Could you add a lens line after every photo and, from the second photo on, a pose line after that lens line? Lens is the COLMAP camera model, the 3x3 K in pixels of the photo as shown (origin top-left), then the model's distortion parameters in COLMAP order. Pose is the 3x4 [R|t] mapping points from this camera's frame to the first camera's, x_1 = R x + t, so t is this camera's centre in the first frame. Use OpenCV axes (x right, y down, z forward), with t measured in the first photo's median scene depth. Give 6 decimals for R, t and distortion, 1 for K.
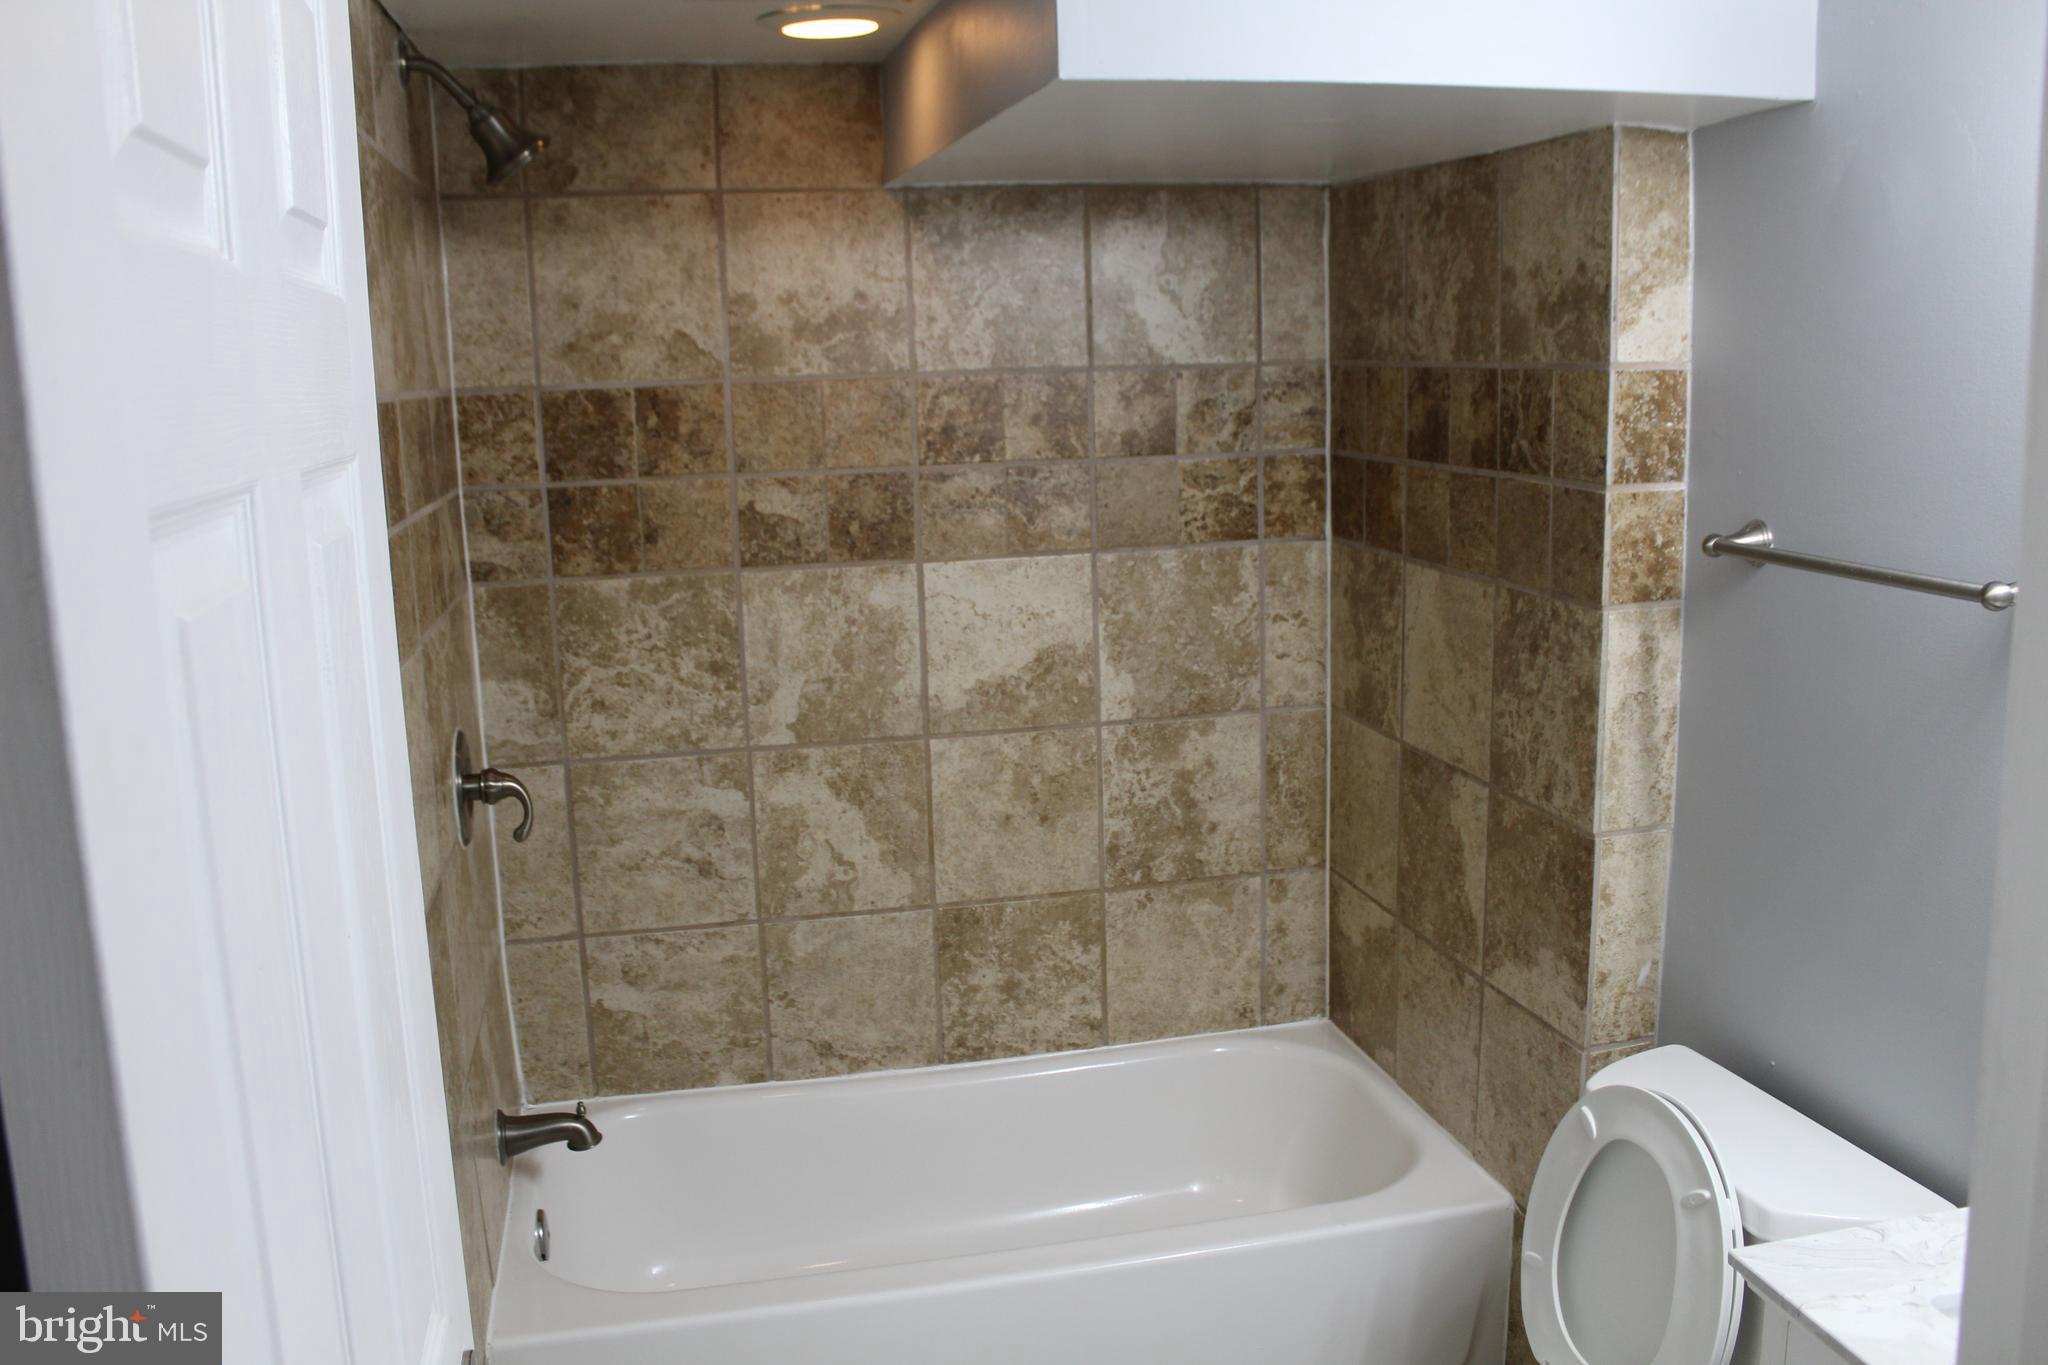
lens RADIAL K [[1716.6, 0, 1024.0], [0, 1716.6, 682.5], [0, 0, 1]] dist [-0.169020, 0.153091]
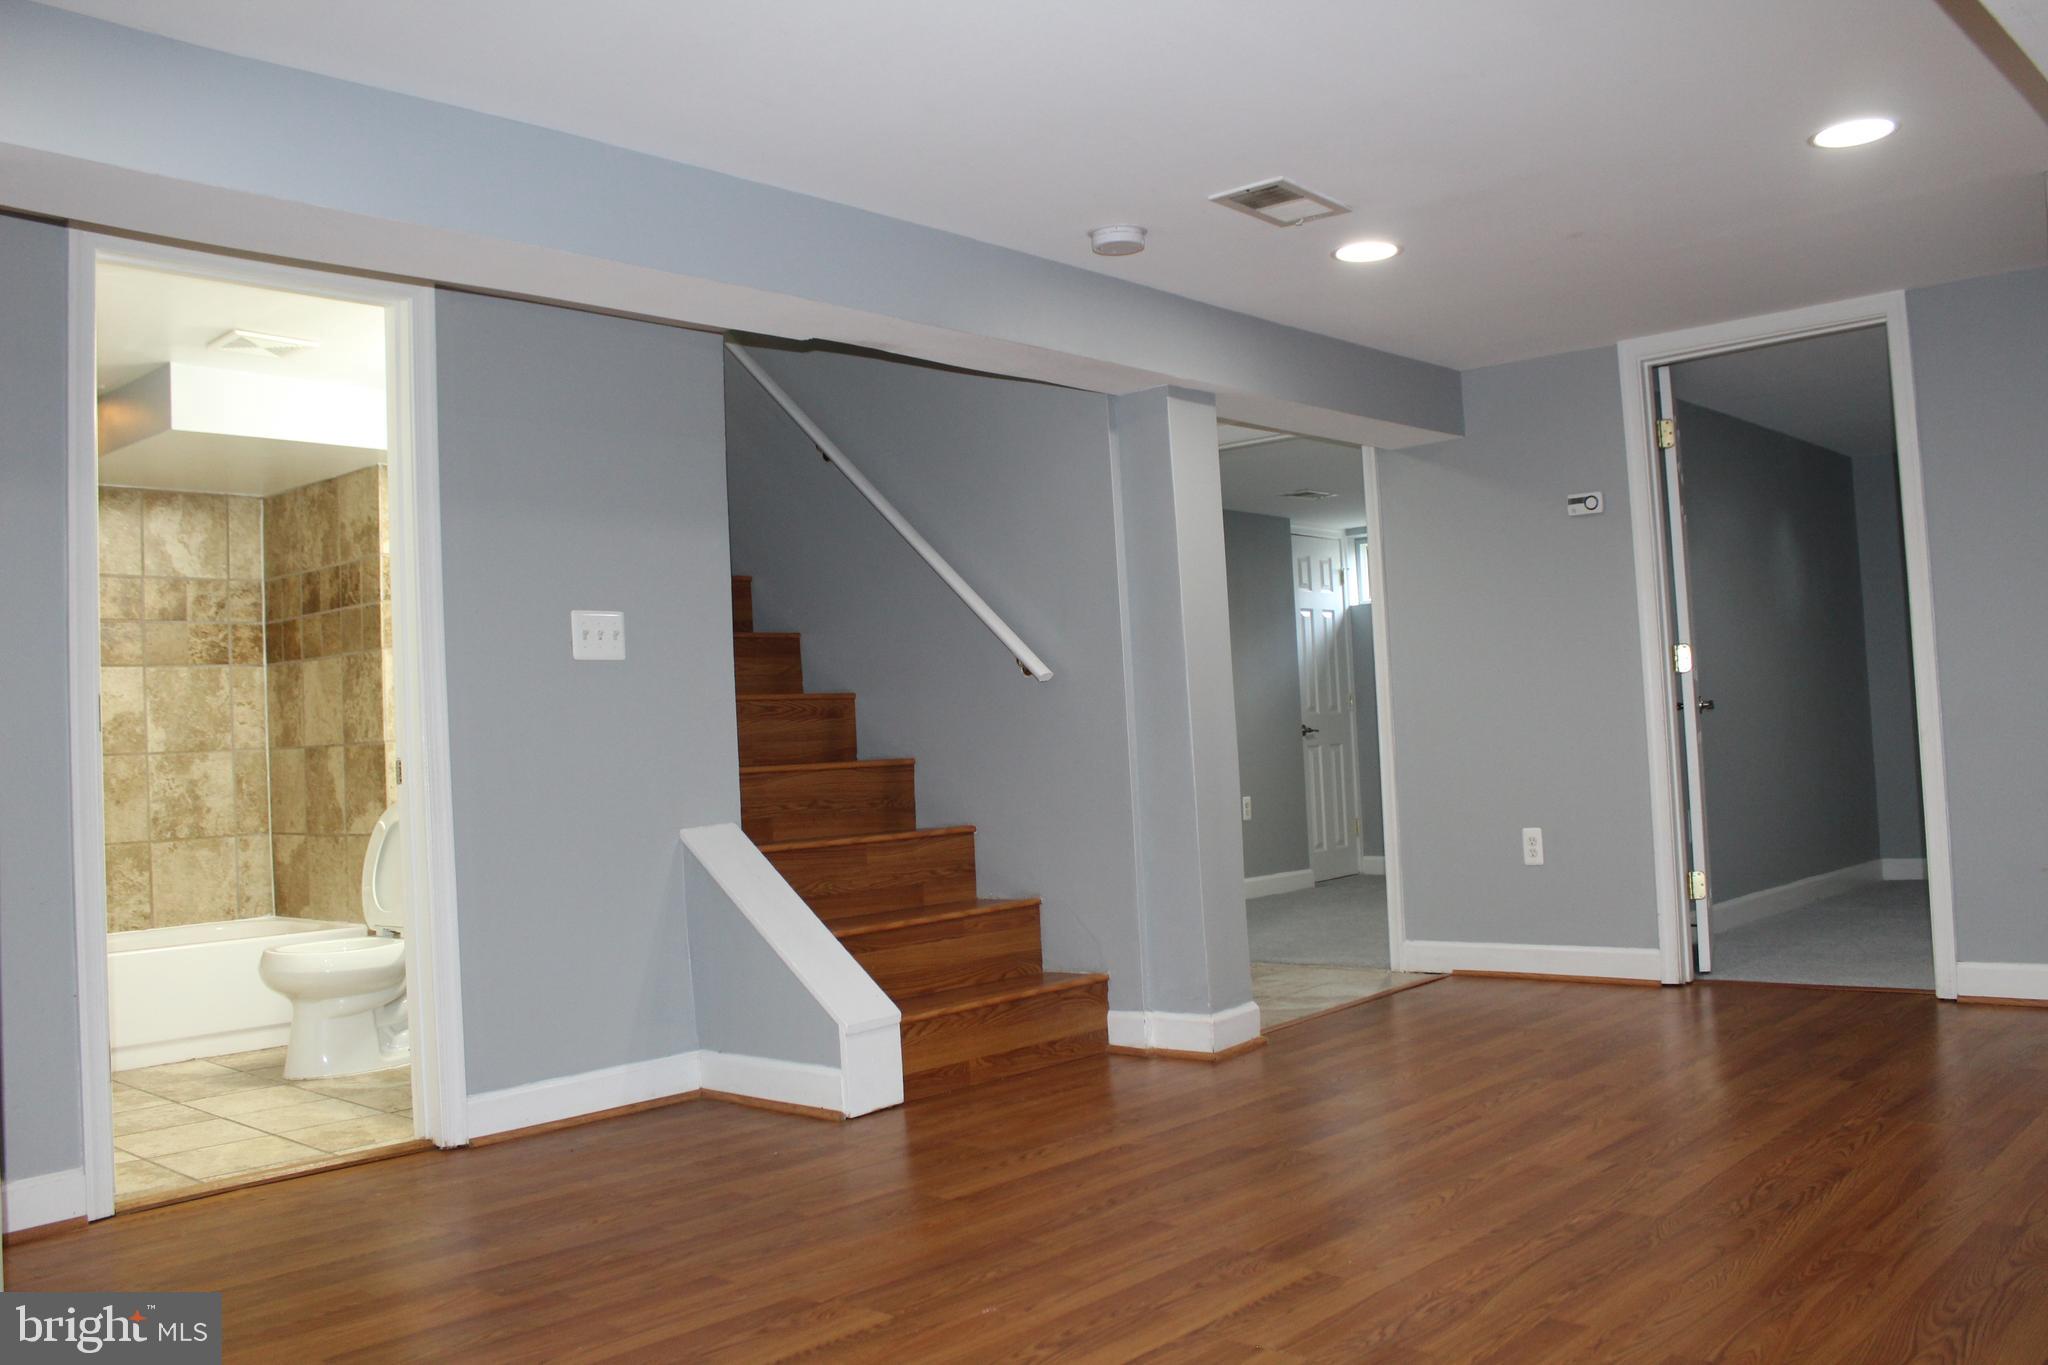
lens RADIAL K [[1716.6, 0, 1024.0], [0, 1716.6, 682.5], [0, 0, 1]] dist [-0.169020, 0.153091]
pose [[0.818430, 0.014828, 0.574415, -0.229110], [0.127582, 0.970025, -0.206820, 0.473852], [-0.560264, 0.242553, 0.792006, -1.109478]]
